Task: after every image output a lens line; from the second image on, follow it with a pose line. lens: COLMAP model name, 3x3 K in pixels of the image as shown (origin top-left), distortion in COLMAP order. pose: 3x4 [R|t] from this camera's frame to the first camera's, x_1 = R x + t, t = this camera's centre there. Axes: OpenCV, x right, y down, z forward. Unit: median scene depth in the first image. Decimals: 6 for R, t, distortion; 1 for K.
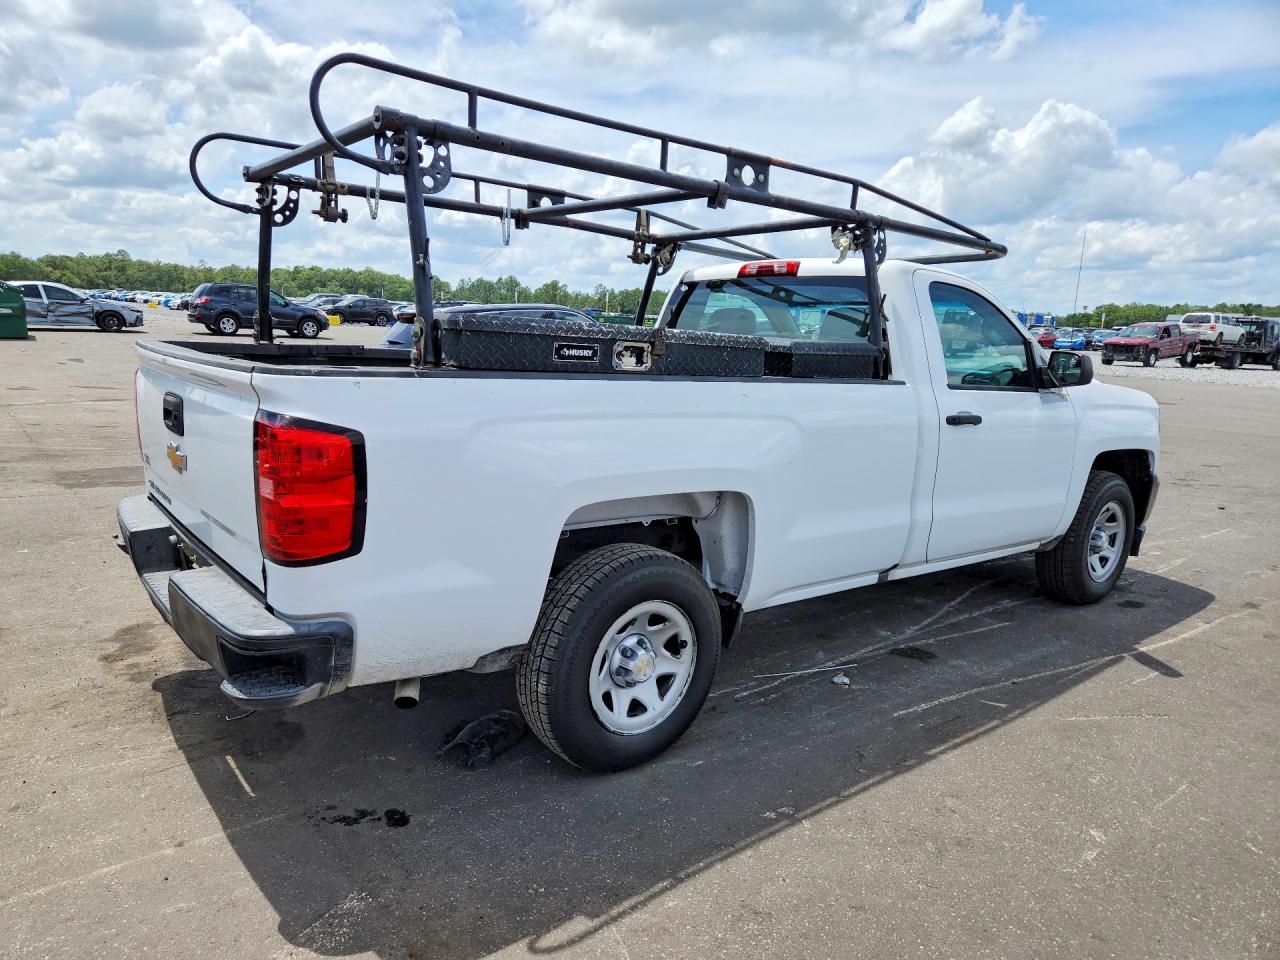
lens RADIAL K [[881.1, 0, 640.0], [0, 881.1, 480.0], [0, 0, 1]] dist [0.073614, -0.071619]
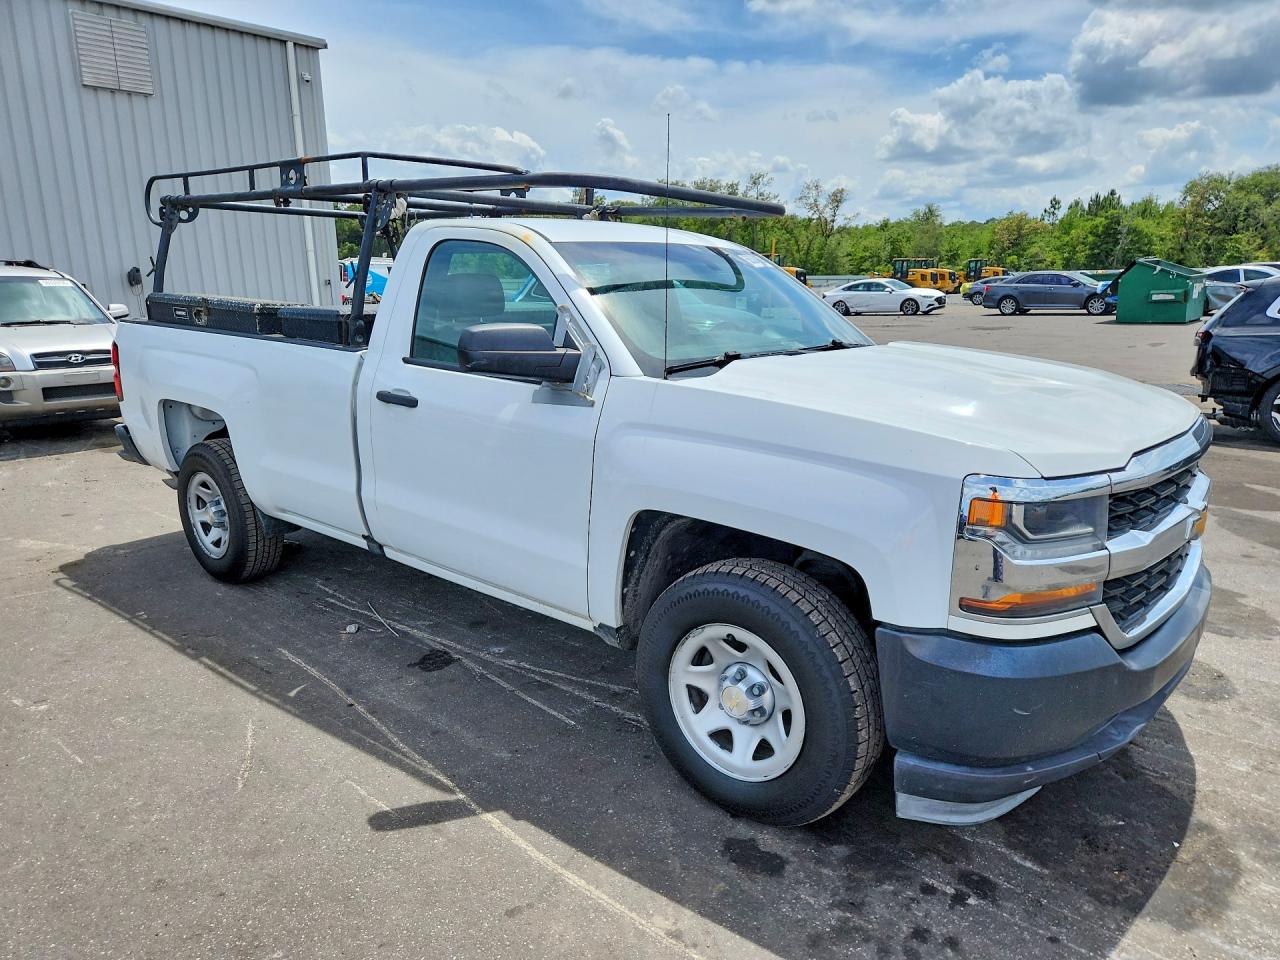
lens RADIAL K [[881.1, 0, 640.0], [0, 881.1, 480.0], [0, 0, 1]] dist [0.073614, -0.071619]
pose [[0.184234, 0.168454, -0.968339, 1.278531], [-0.171216, 0.975641, 0.137149, -0.151676], [0.967855, 0.140528, 0.208588, 1.070201]]
